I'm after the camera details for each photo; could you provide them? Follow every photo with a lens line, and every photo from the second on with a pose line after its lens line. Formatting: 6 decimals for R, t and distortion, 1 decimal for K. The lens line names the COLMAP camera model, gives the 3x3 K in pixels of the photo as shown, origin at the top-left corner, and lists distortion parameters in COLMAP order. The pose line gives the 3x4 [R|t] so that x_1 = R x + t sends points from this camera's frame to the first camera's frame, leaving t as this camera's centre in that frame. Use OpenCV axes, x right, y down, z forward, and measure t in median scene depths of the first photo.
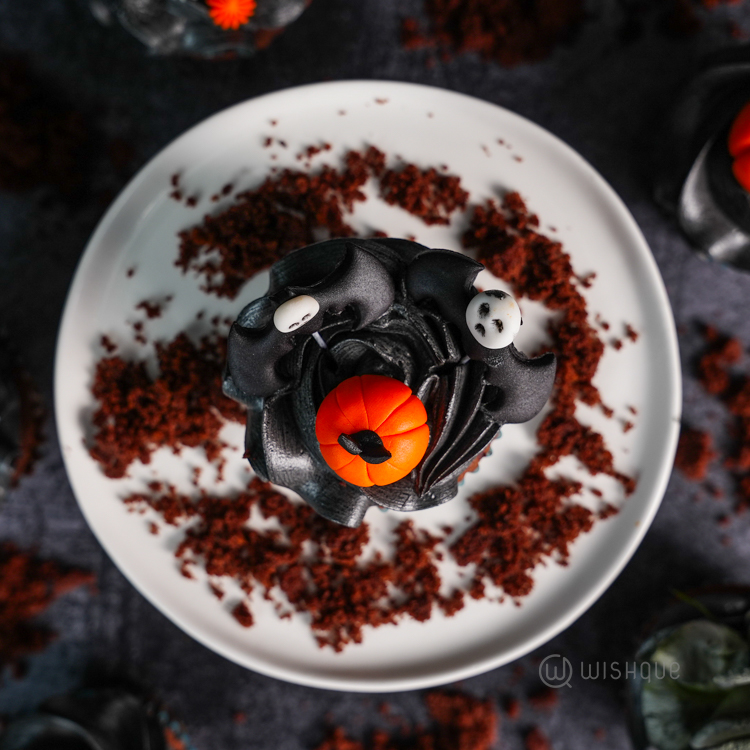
lens RADIAL K [[1150.7, 0, 369.1], [0, 1150.7, 376.9], [0, 0, 1]] dist [0.022115, 0.000000]
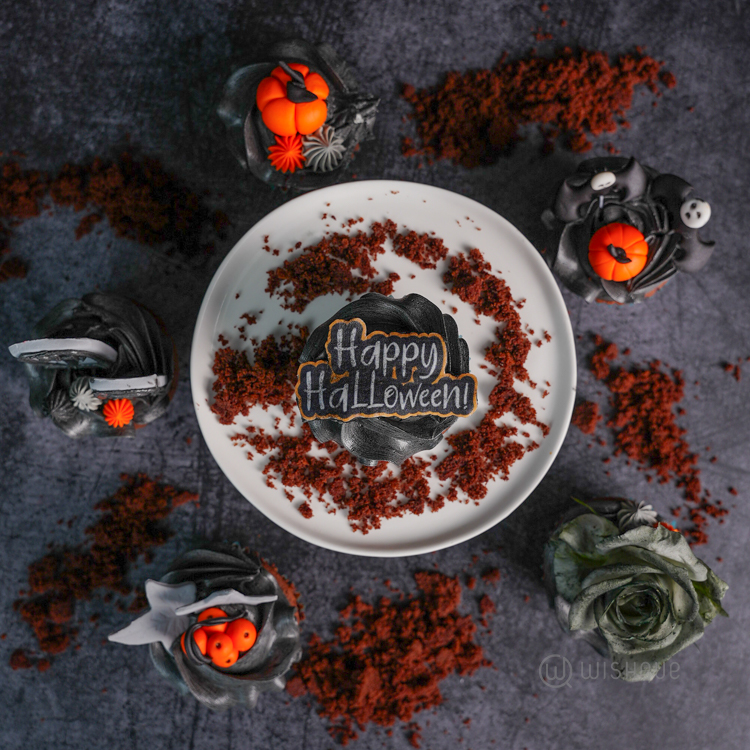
lens RADIAL K [[937.2, 0, 375.7], [0, 937.2, 355.5], [0, 0, 1]] dist [-0.039180, 0.000000]
pose [[0.999407, 0.008783, 0.033280, -0.057349], [-0.007376, 0.999084, -0.042150, 0.046308], [-0.033620, 0.041880, 0.998557, -0.306690]]
